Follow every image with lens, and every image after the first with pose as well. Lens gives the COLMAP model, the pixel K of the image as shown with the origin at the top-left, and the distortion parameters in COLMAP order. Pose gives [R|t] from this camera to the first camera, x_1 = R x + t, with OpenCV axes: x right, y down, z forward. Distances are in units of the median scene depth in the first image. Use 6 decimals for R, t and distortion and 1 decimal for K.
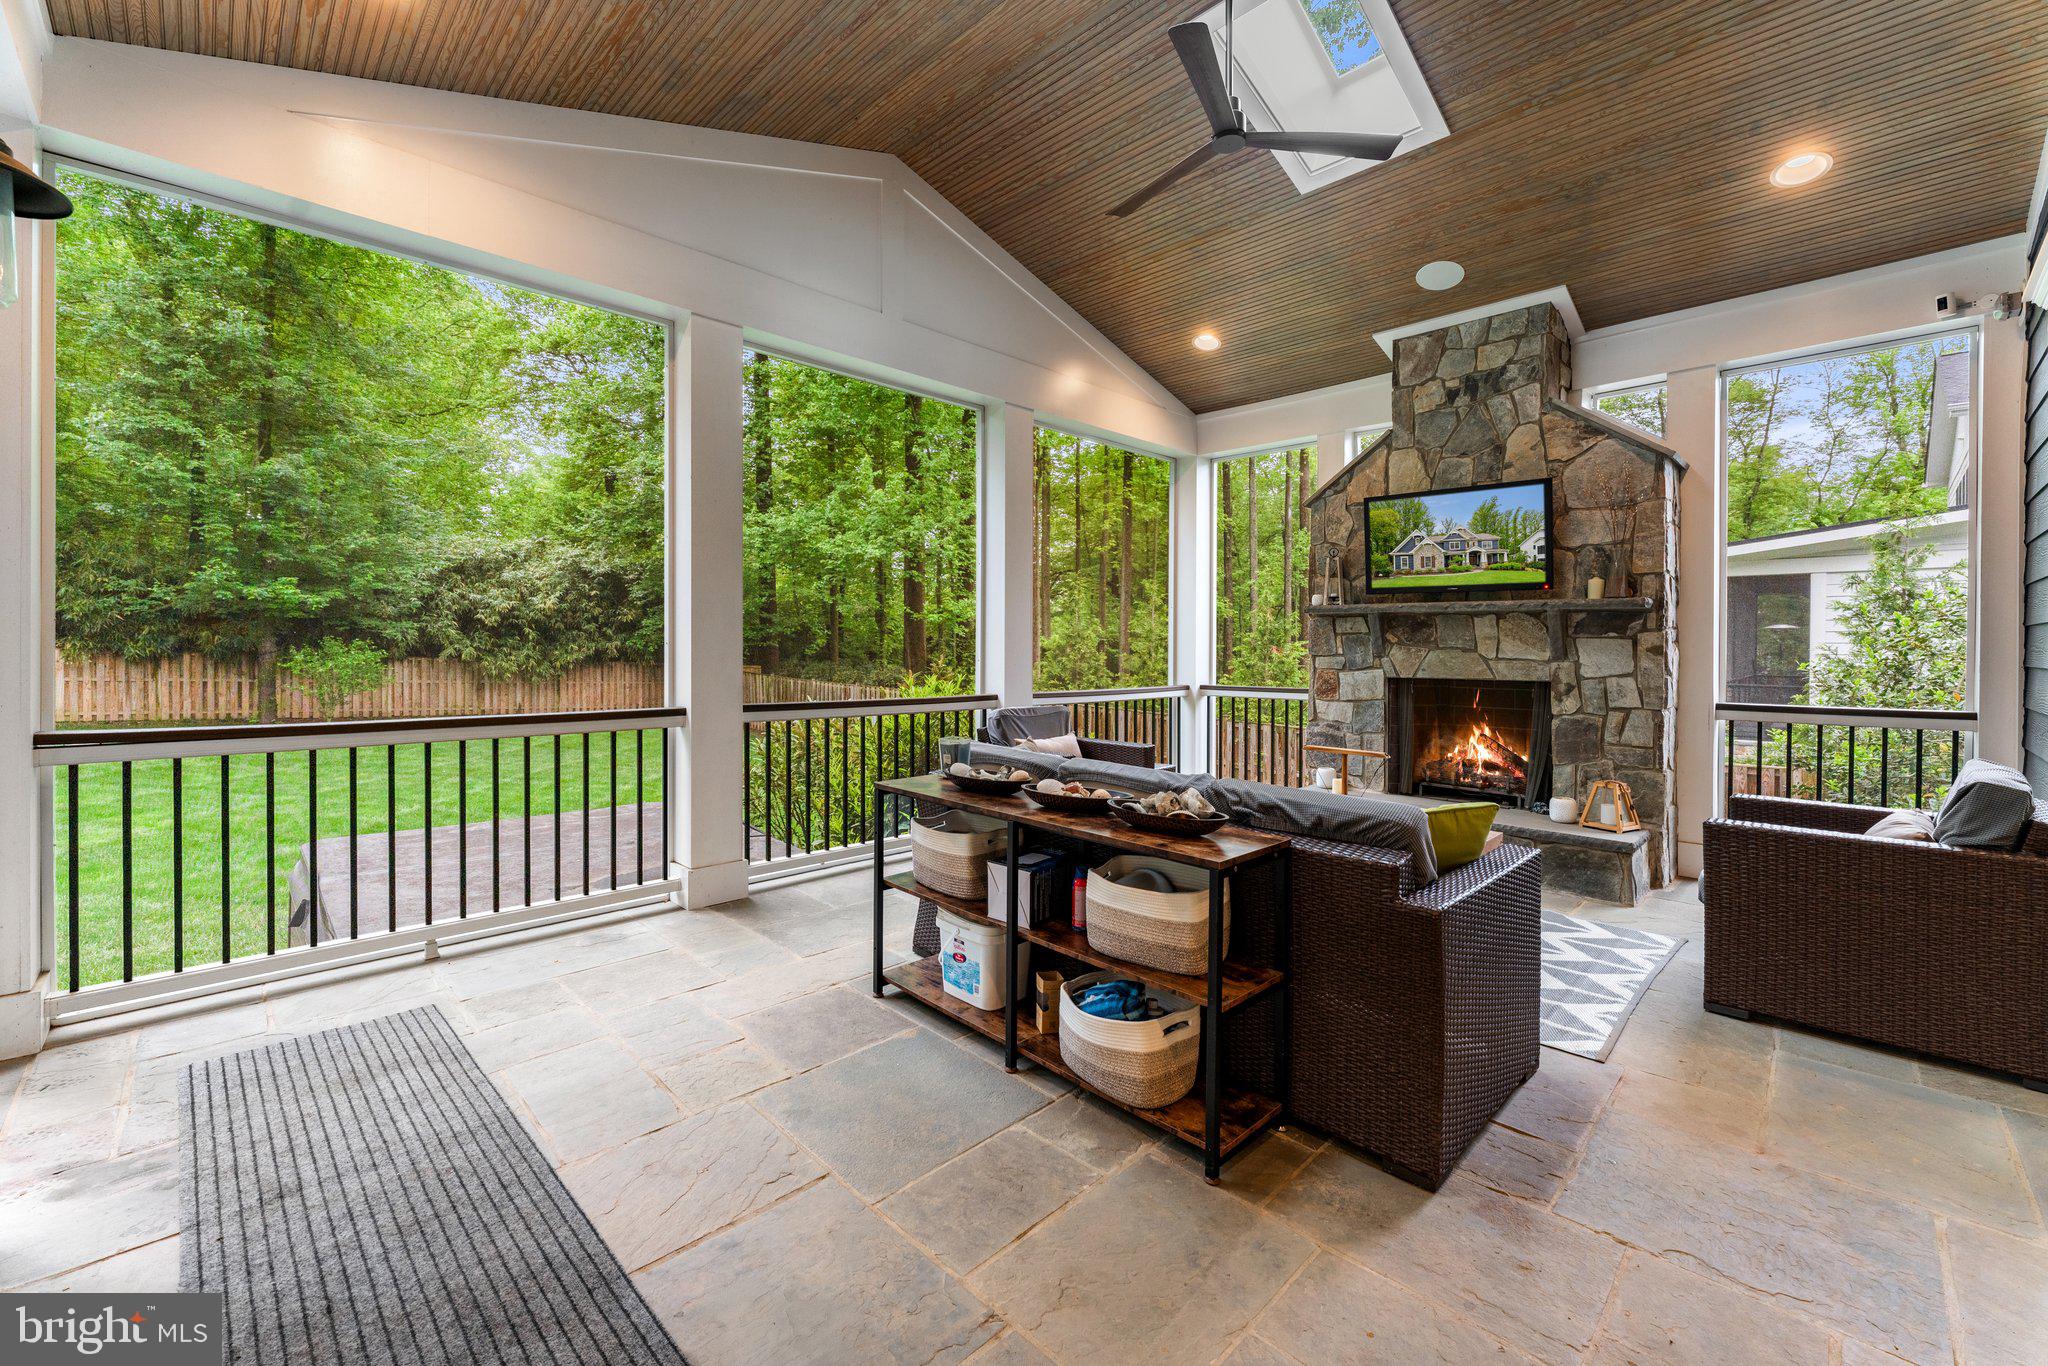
lens RADIAL K [[830.3, 0, 1021.4], [0, 830.3, 653.0], [0, 0, 1]] dist [-0.000398, 0.000292]
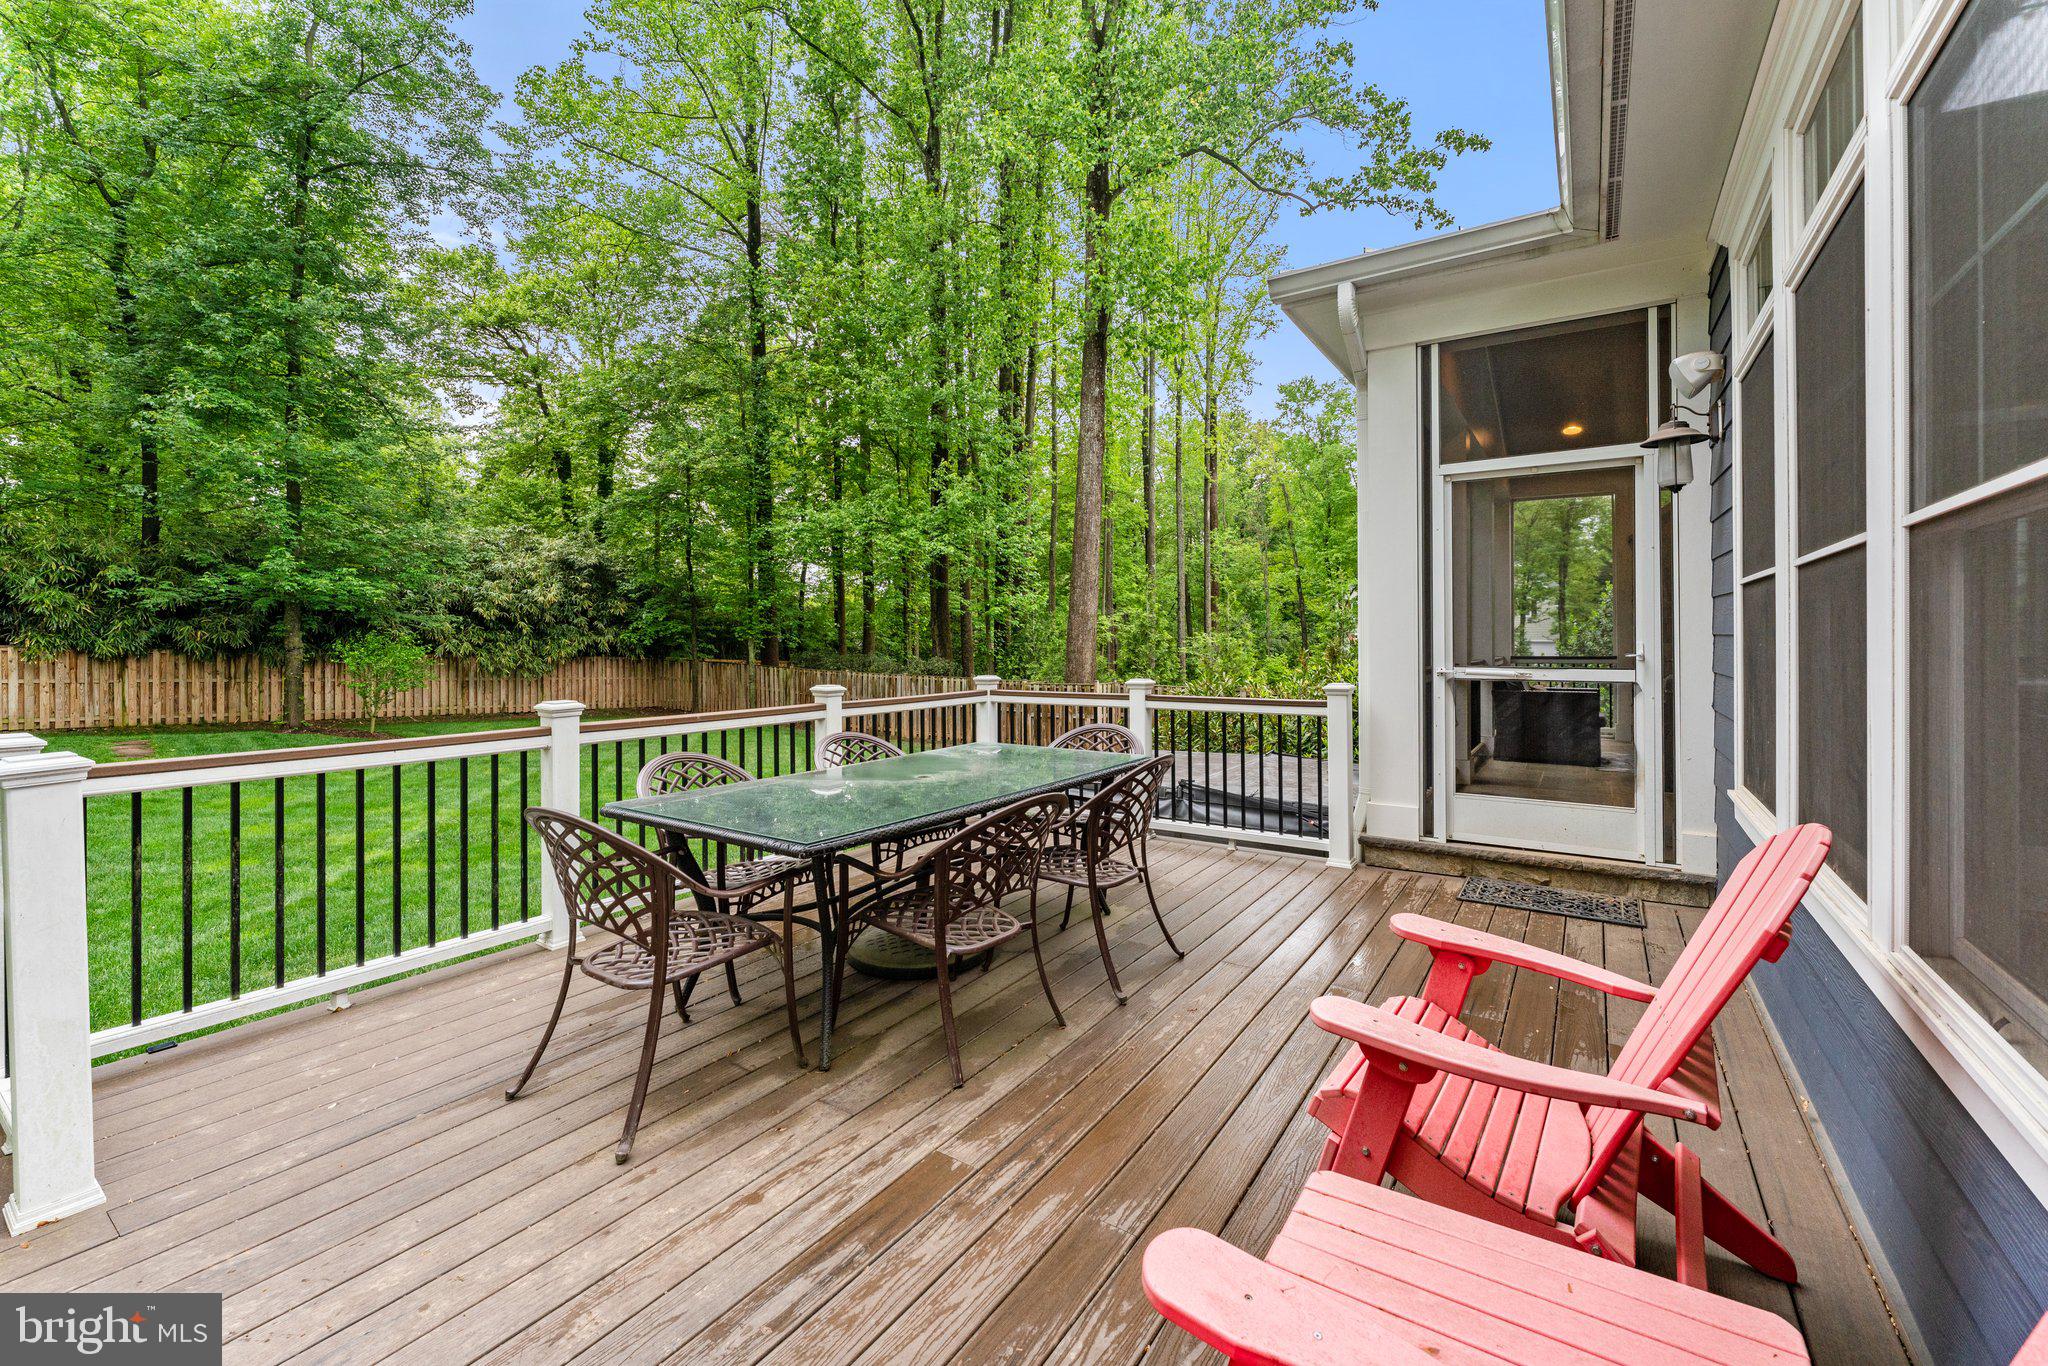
lens RADIAL K [[830.3, 0, 1018.3], [0, 830.3, 641.8], [0, 0, 1]] dist [-0.000398, 0.000292]
pose [[0.982048, -0.008850, 0.188423, -0.992507], [0.009984, 0.999937, -0.005071, 0.015850], [-0.188367, 0.006861, 0.982075, -0.202557]]
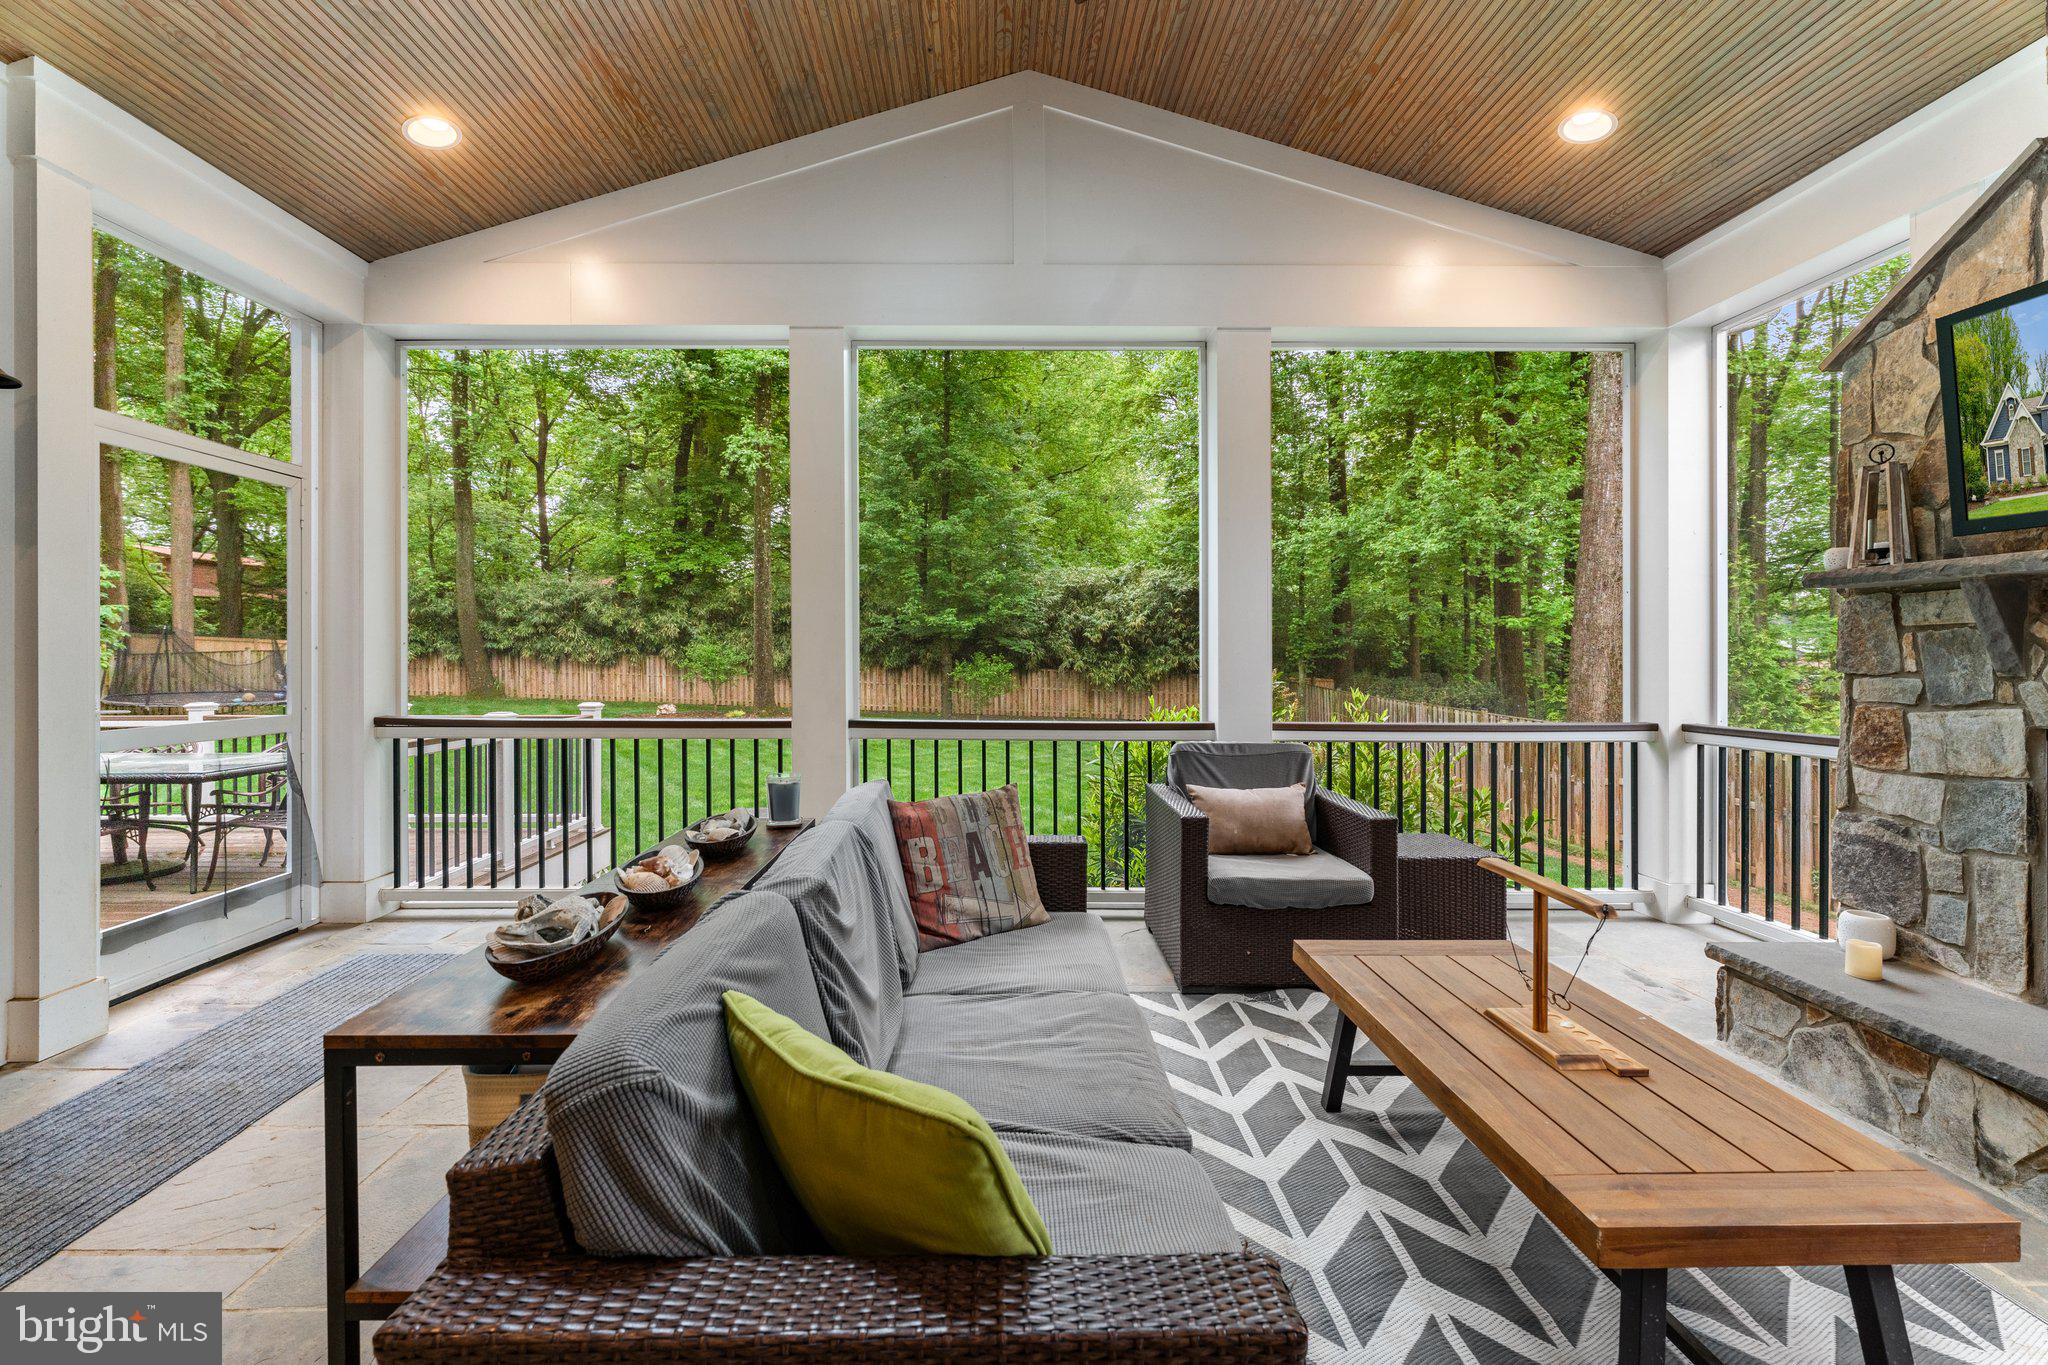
lens RADIAL K [[830.3, 0, 1005.3], [0, 830.3, 661.7], [0, 0, 1]] dist [-0.000398, 0.000292]
pose [[0.721148, -0.000610, -0.692780, 0.336816], [-0.002958, 0.999988, -0.003959, -0.001296], [0.692774, 0.004905, 0.721138, 0.316880]]
